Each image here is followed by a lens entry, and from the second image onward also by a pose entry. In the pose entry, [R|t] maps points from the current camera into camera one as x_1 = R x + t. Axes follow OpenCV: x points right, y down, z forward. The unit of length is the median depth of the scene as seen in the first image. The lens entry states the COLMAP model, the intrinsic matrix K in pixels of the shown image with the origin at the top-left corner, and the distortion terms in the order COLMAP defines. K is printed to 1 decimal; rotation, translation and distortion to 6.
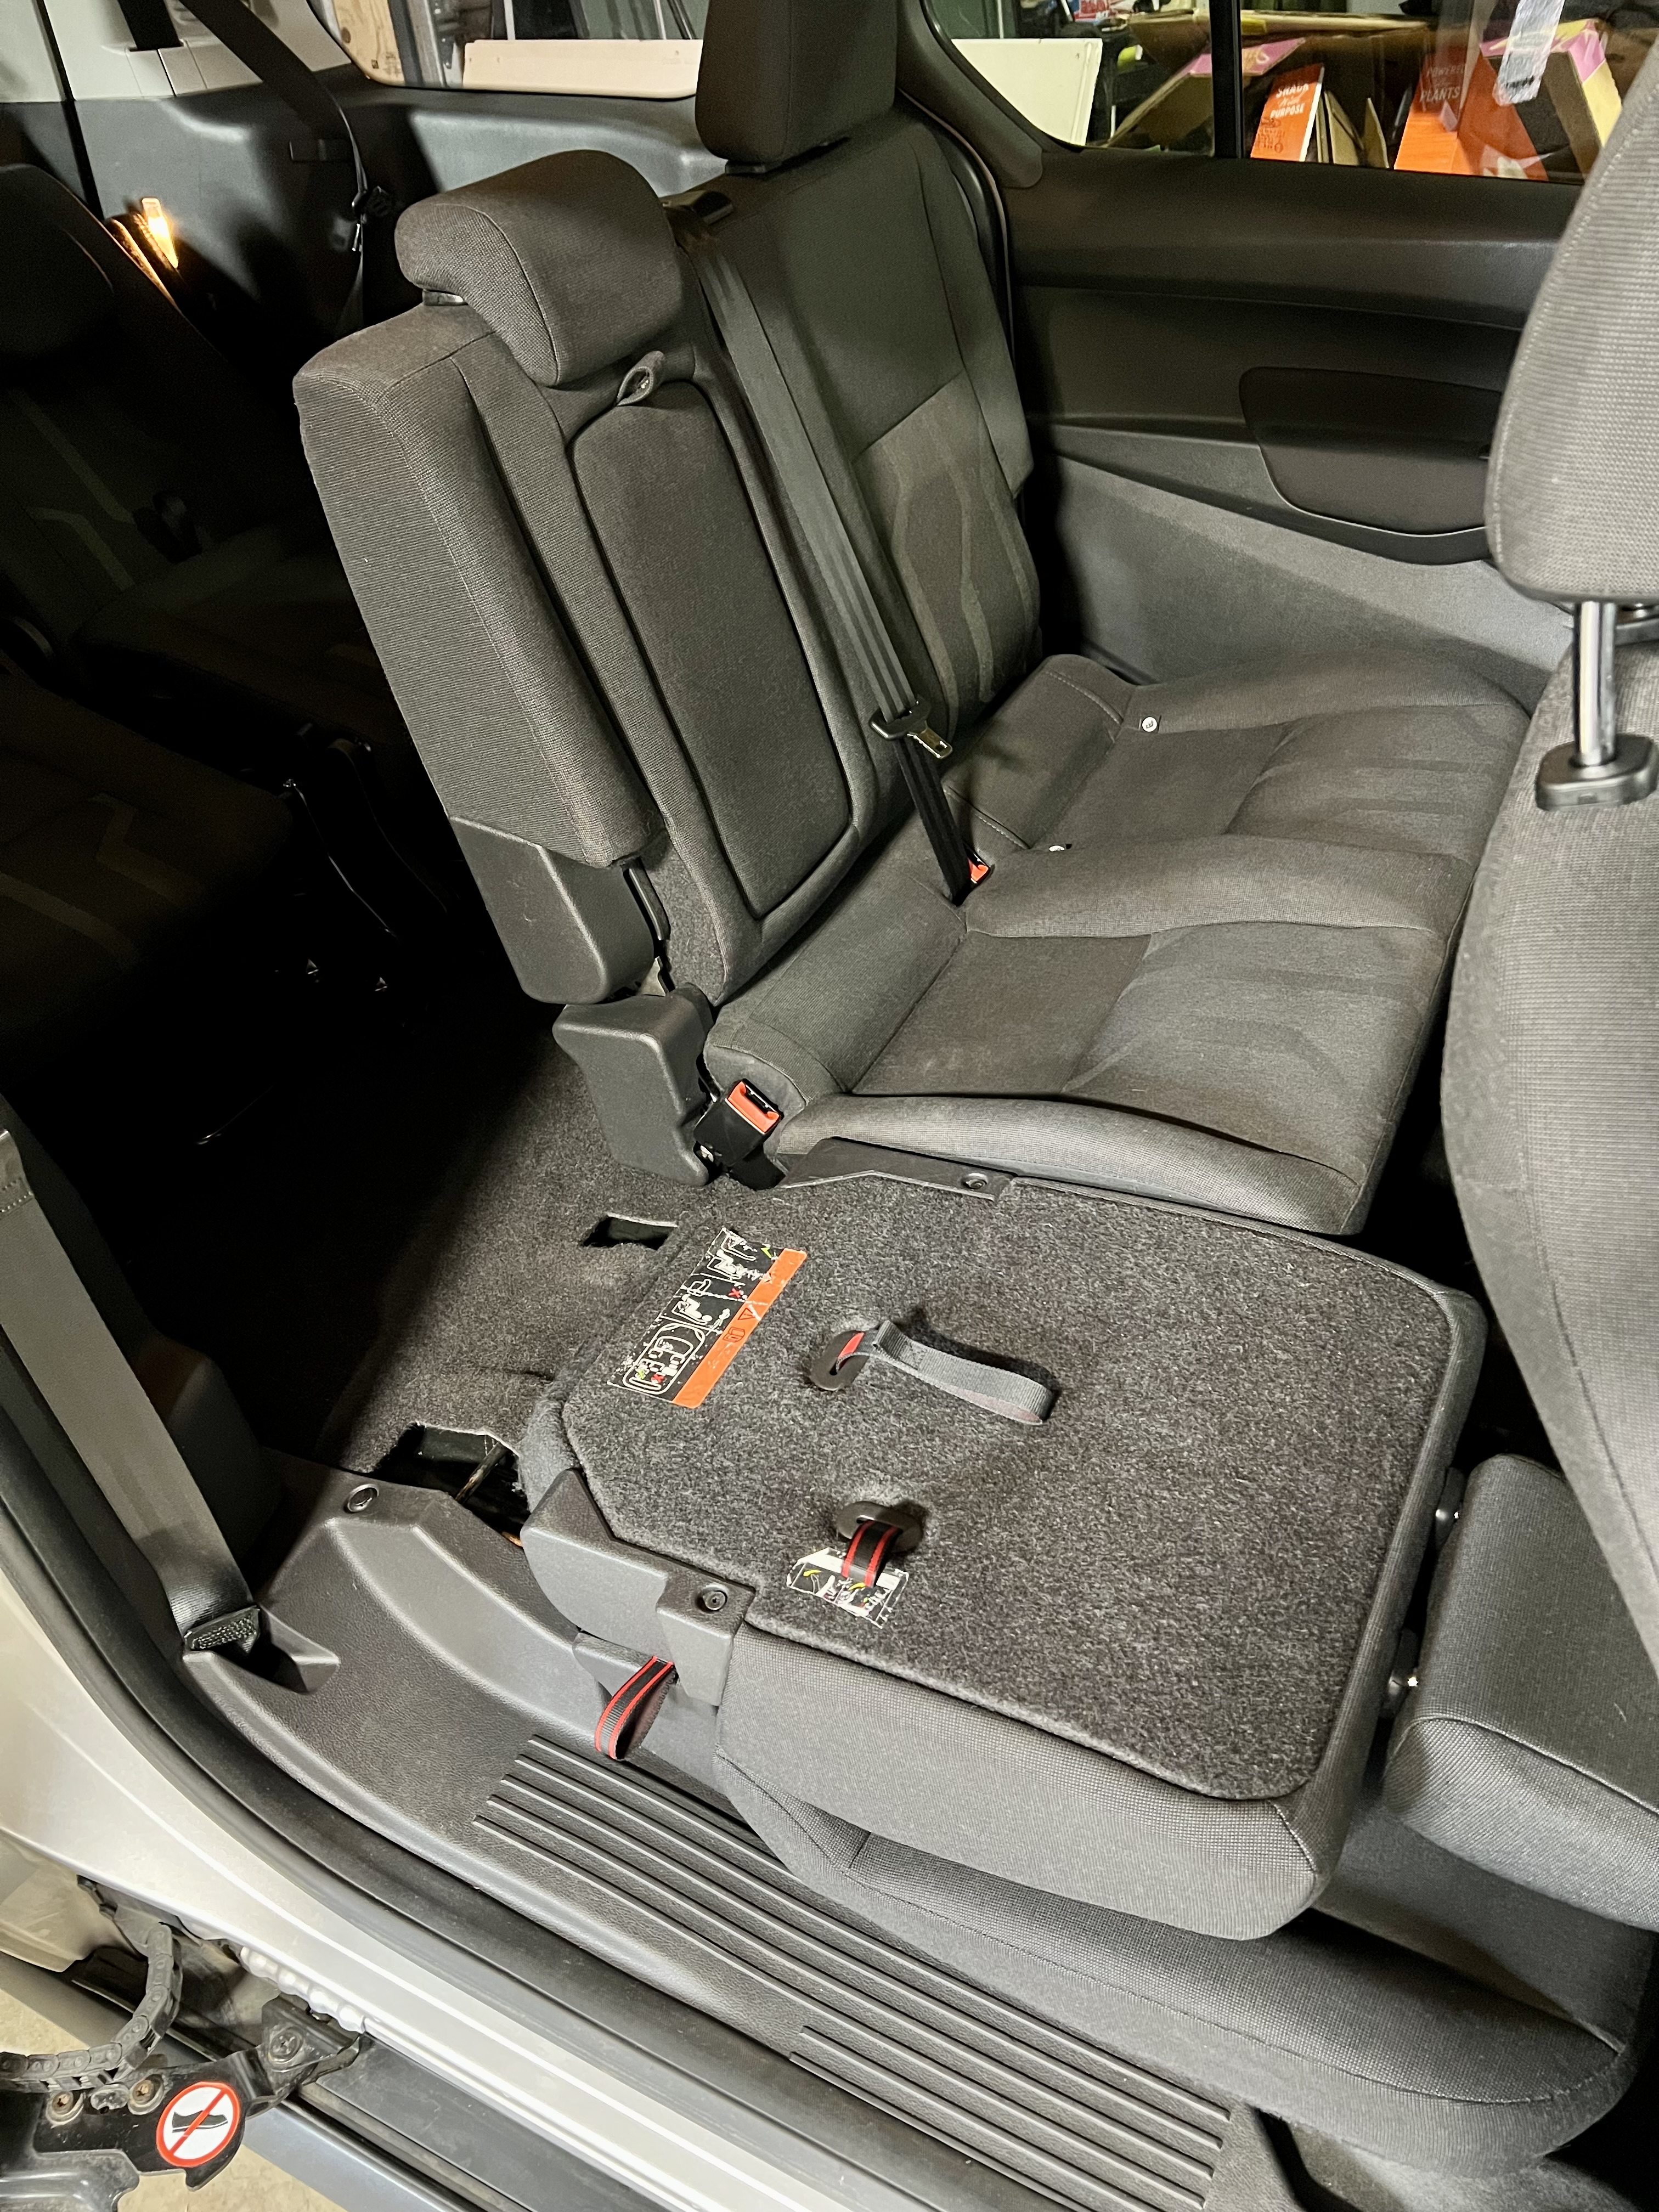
lens RADIAL K [[1692.6, 0, 842.1], [0, 1692.6, 1108.9], [0, 0, 1]] dist [0.046418, -0.041121]
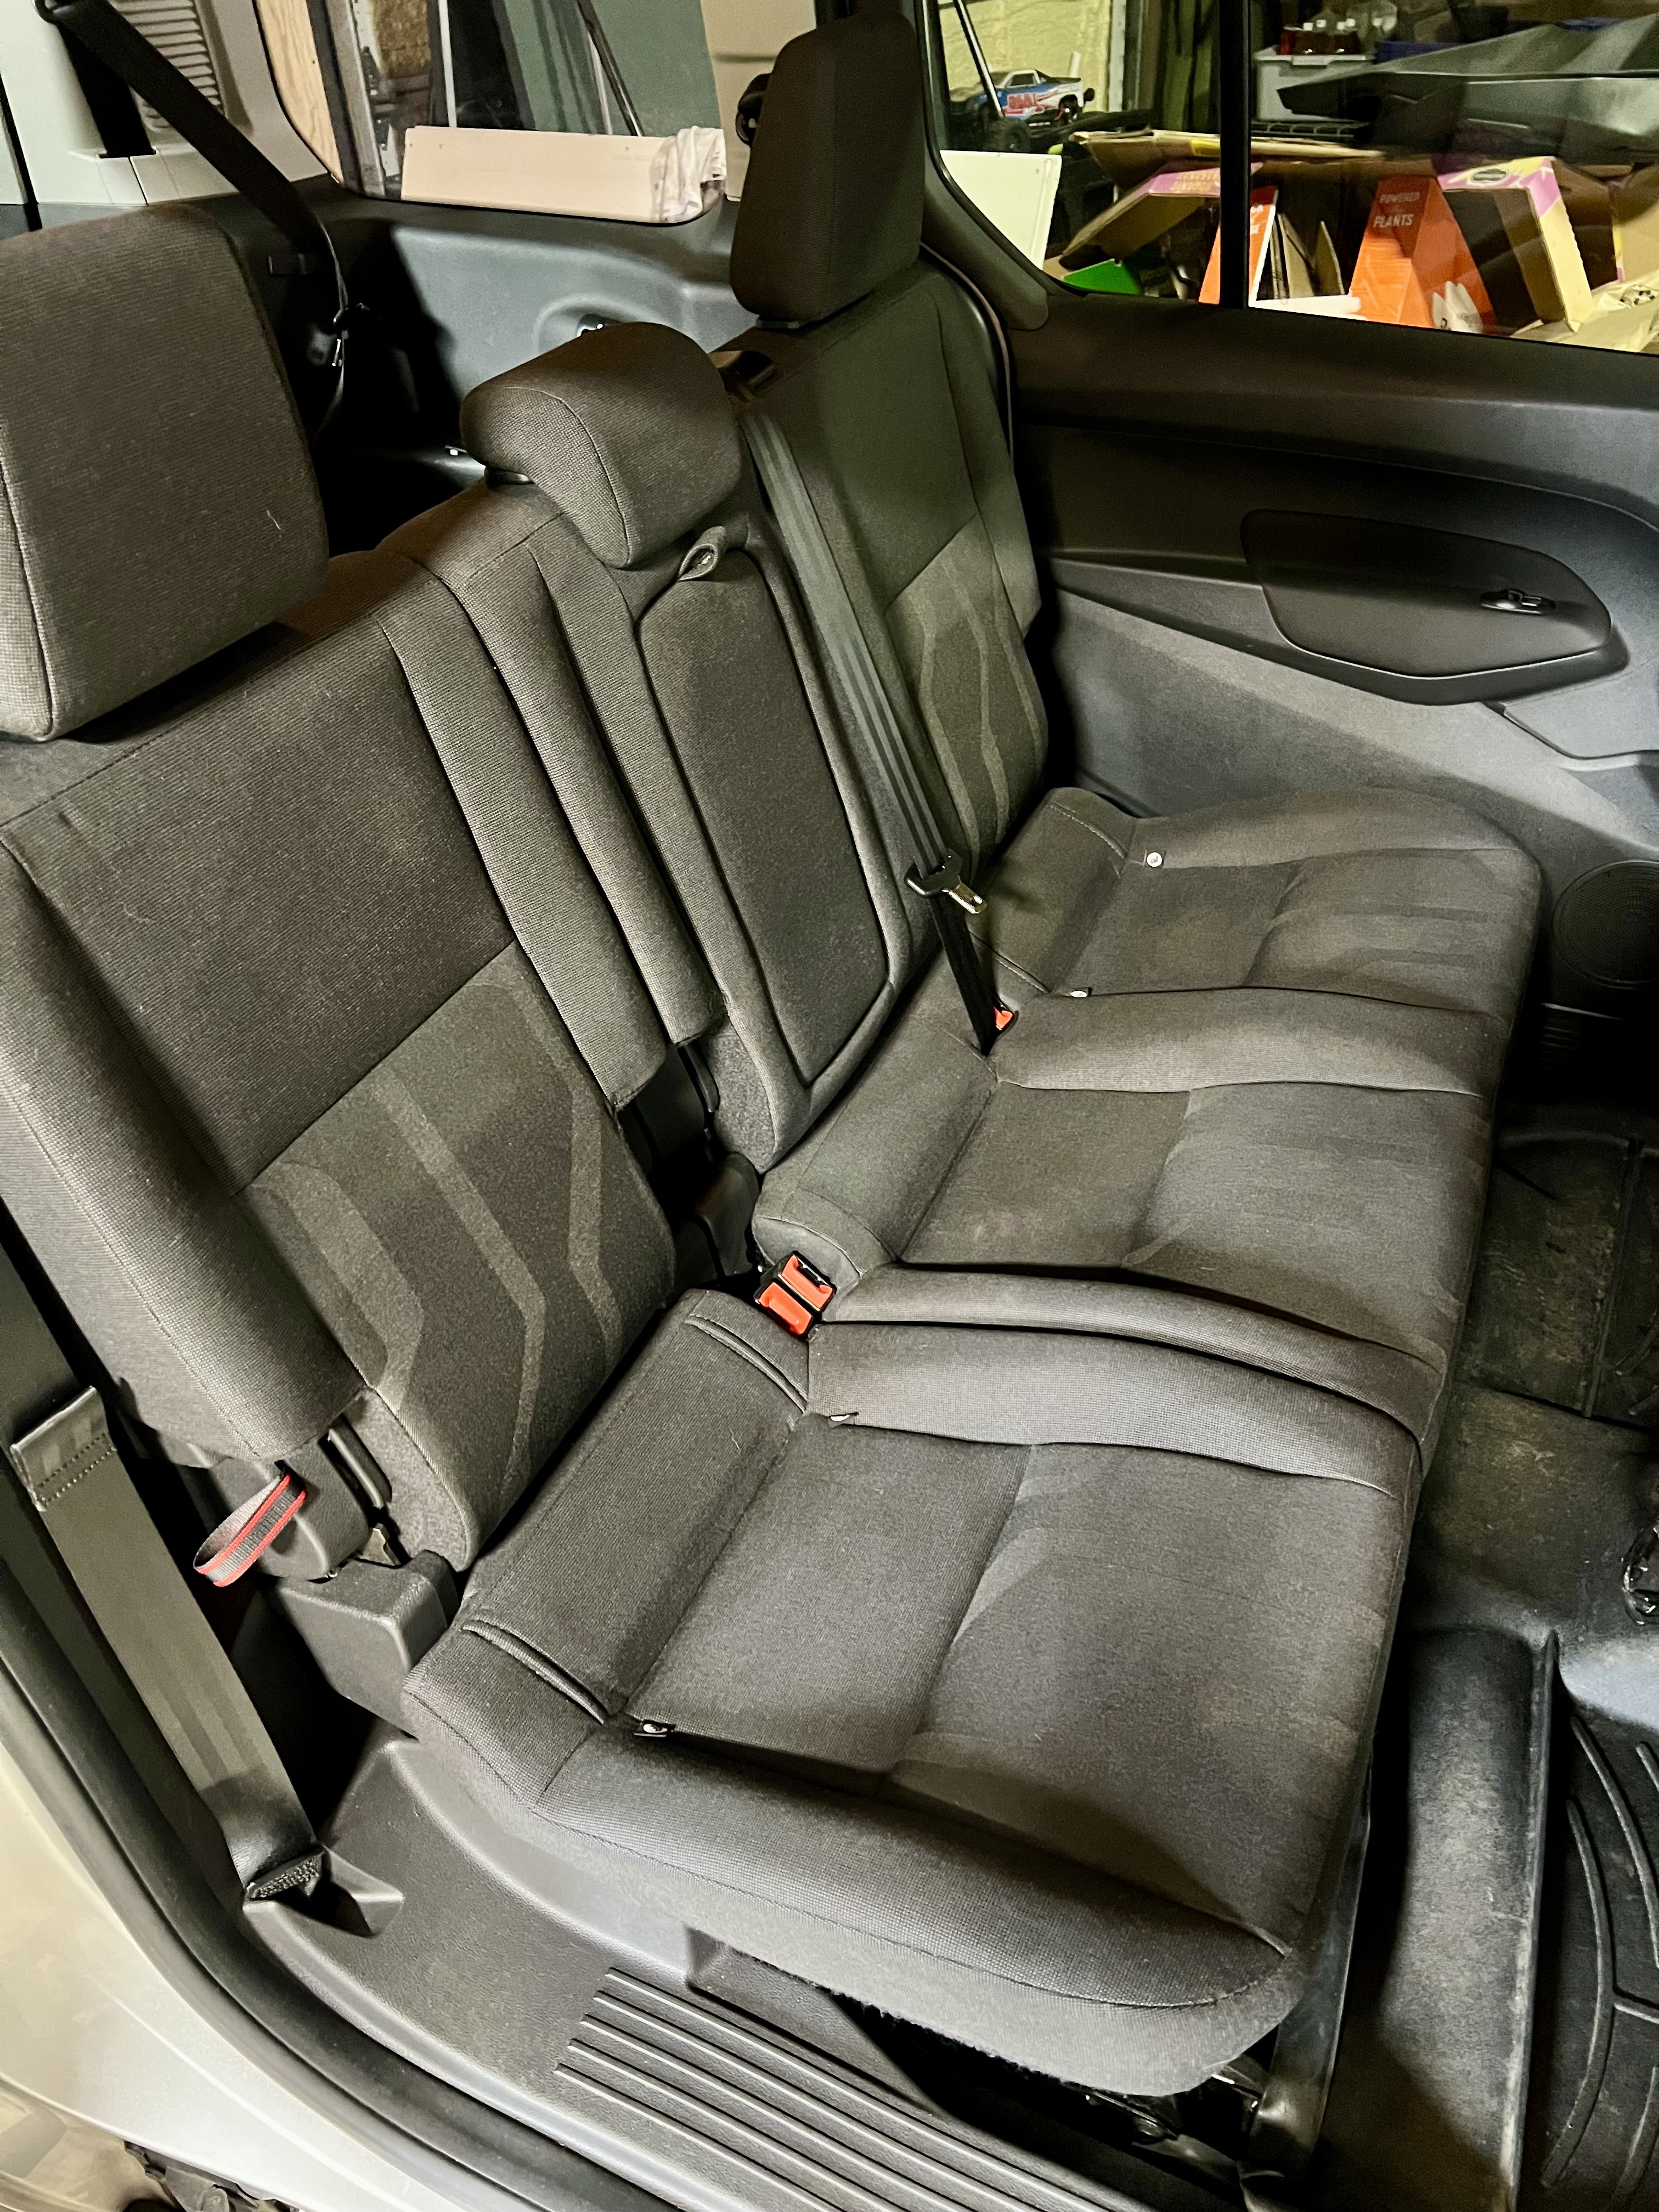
lens RADIAL K [[1679.2, 0, 829.5], [0, 1679.2, 1106.0], [0, 0, 1]] dist [0.067054, -0.068904]
pose [[0.997716, -0.008439, 0.067015, -0.095250], [0.009629, 0.999801, -0.017455, -0.078553], [-0.066855, 0.018060, 0.997599, 0.026035]]
